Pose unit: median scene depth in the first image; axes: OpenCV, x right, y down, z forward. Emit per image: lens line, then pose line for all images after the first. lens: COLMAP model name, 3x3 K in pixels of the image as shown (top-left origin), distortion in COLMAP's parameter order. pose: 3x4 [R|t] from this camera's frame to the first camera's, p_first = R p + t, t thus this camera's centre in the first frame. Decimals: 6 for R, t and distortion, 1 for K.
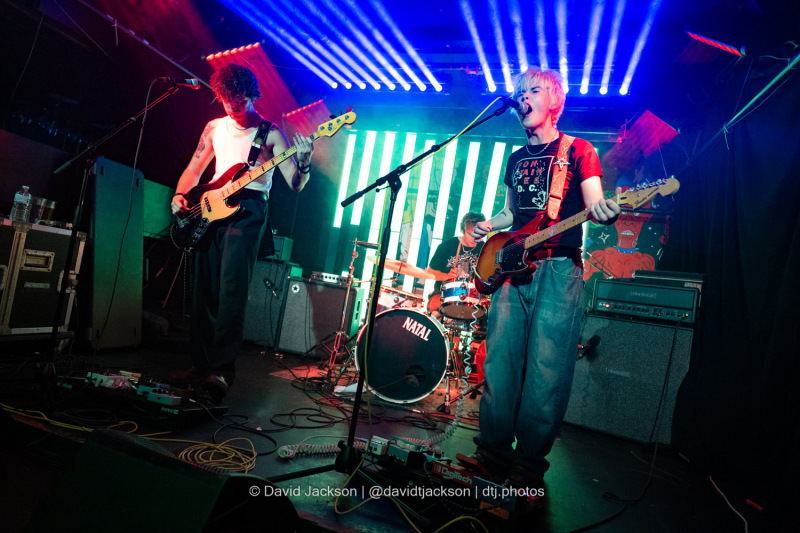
lens RADIAL K [[463.2, 0, 400.0], [0, 463.2, 266.5], [0, 0, 1]] dist [-0.000952, 0.000357]
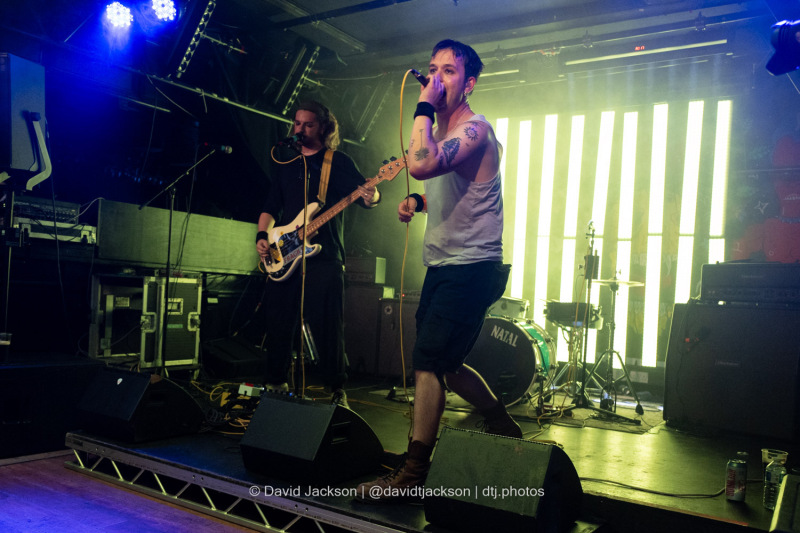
lens RADIAL K [[589.8, 0, 400.0], [0, 589.8, 266.5], [0, 0, 1]] dist [0.027080, 0.000860]
pose [[0.970903, -0.117618, -0.208597, 0.125354], [0.113723, 0.993041, -0.030613, -0.000909], [0.210746, 0.006000, 0.977523, -0.362653]]
